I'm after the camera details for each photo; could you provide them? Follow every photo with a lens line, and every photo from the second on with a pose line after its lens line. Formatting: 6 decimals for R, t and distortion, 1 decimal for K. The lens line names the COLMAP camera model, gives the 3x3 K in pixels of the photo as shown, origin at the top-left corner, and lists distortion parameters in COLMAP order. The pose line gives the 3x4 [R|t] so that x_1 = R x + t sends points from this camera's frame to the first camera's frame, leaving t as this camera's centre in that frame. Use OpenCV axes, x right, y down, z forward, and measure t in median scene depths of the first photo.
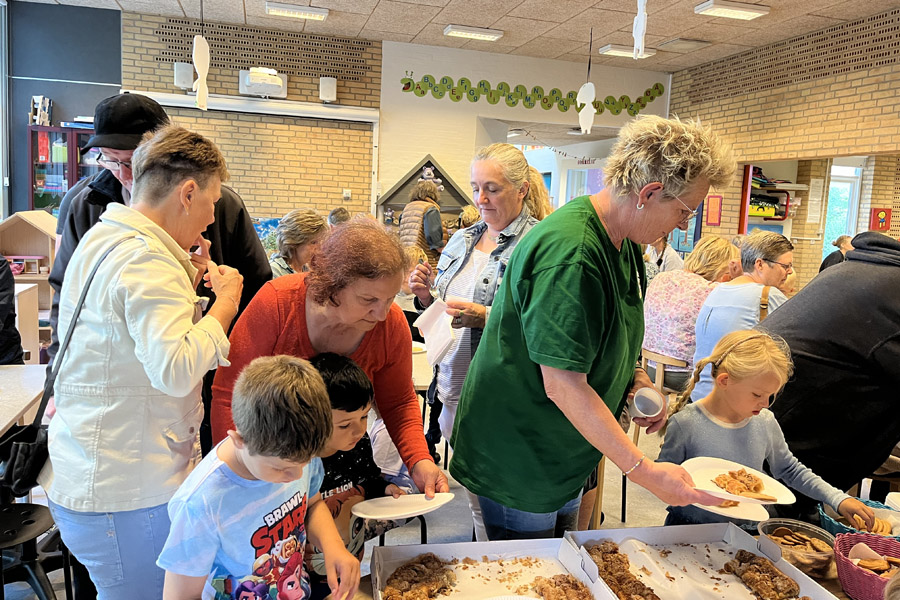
lens RADIAL K [[685.0, 0, 462.5], [0, 685.0, 272.3], [0, 0, 1]] dist [0.070936, -0.092001]
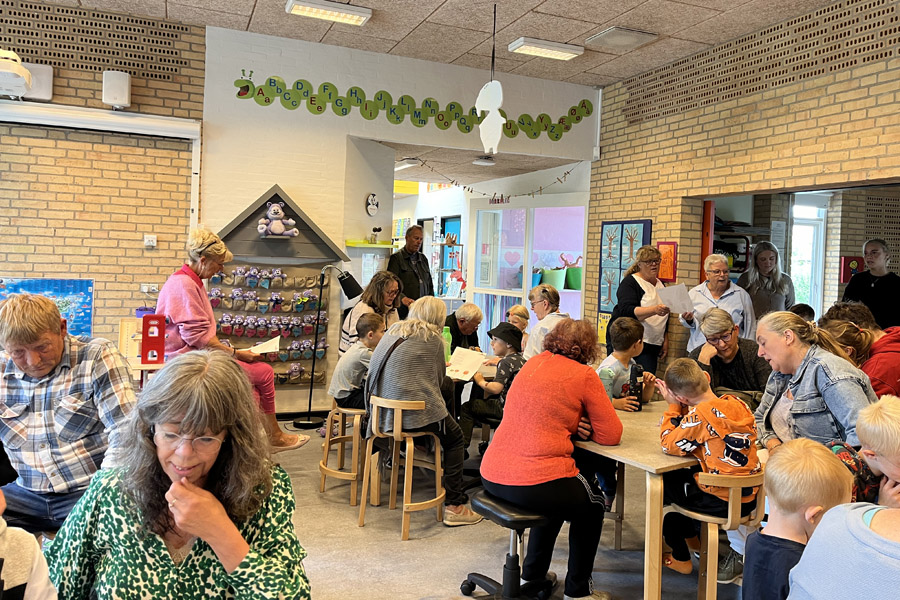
lens RADIAL K [[685.0, 0, 462.5], [0, 685.0, 272.3], [0, 0, 1]] dist [0.070936, -0.092001]
pose [[0.994314, -0.009354, 0.106078, 0.067782], [0.016615, 0.997562, -0.067775, -0.031456], [-0.105186, 0.069152, 0.992045, 0.286131]]
